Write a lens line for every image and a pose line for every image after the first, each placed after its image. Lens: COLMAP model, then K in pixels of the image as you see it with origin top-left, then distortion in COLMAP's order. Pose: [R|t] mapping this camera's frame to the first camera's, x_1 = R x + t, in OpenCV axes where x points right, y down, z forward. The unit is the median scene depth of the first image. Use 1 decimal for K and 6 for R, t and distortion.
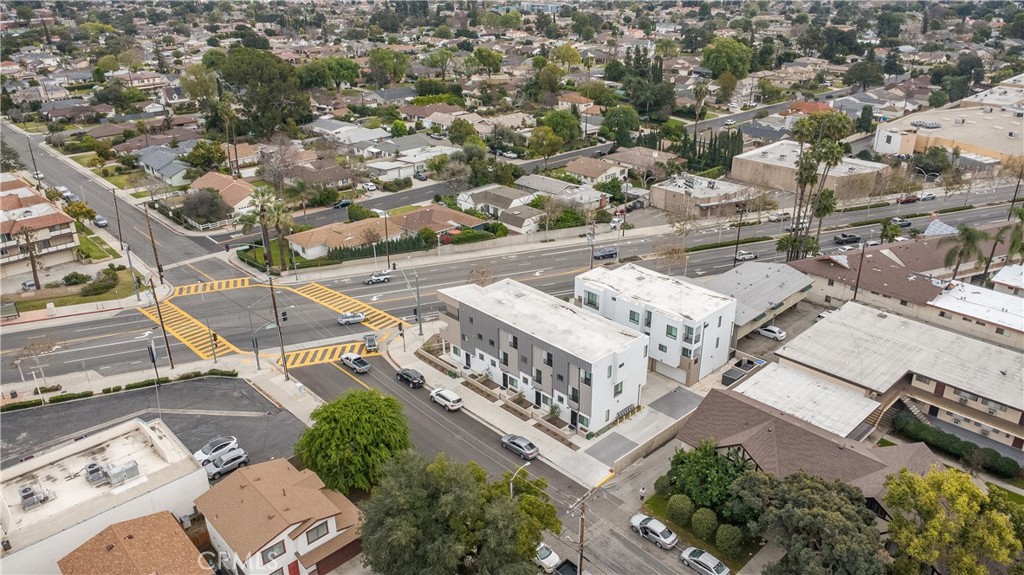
lens RADIAL K [[721.7, 0, 512.0], [0, 721.7, 287.5], [0, 0, 1]] dist [0.031957, -0.049380]
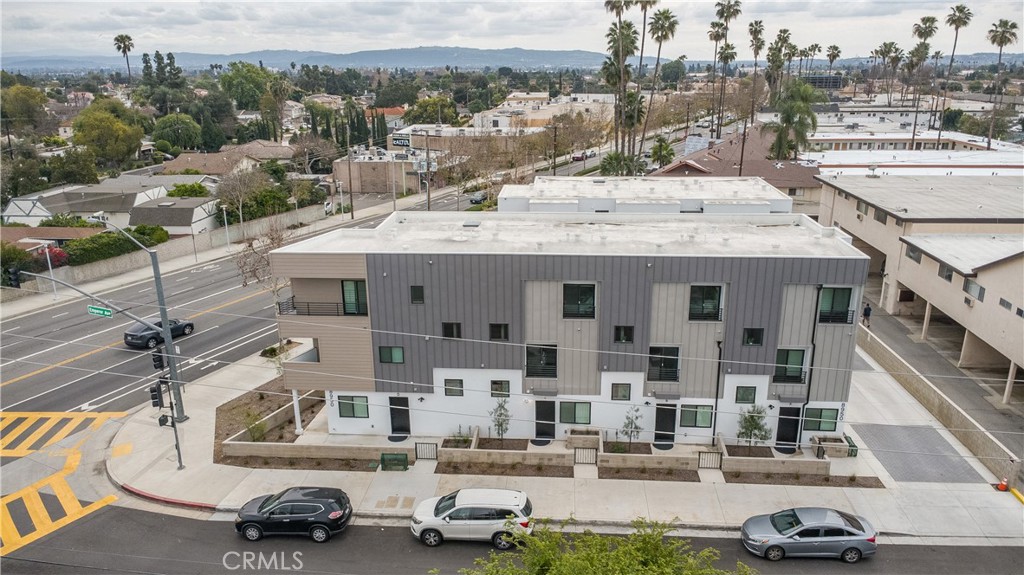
lens RADIAL K [[727.3, 0, 512.0], [0, 727.3, 287.5], [0, 0, 1]] dist [0.022662, -0.001475]
pose [[0.742991, -0.198573, 0.639165, -0.151740], [0.277327, 0.960476, -0.023980, 0.038177], [-0.609141, 0.195075, 0.768695, 0.407184]]
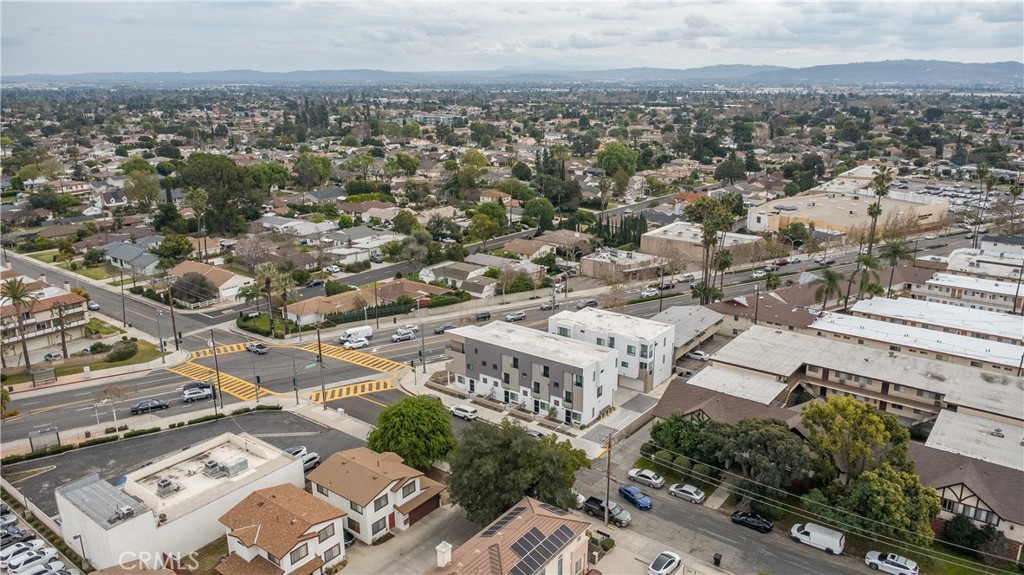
lens RADIAL K [[721.7, 0, 512.0], [0, 721.7, 287.5], [0, 0, 1]] dist [0.031957, -0.049380]
pose [[0.987436, -0.038954, 0.153142, -0.108859], [0.060127, 0.988860, -0.136161, 0.066033], [-0.146132, 0.143658, 0.978779, -0.153504]]
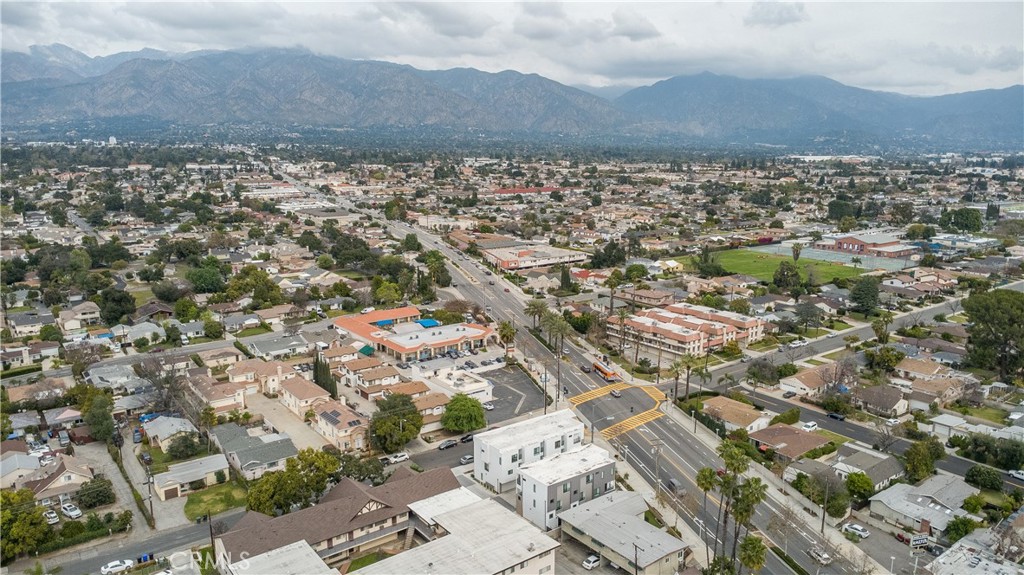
lens RADIAL K [[721.7, 0, 512.0], [0, 721.7, 287.5], [0, 0, 1]] dist [0.031957, -0.049380]
pose [[-0.094737, 0.200768, -0.975047, 0.926523], [-0.418517, 0.880660, 0.221996, -0.348140], [0.903255, 0.429105, 0.000594, 0.470505]]
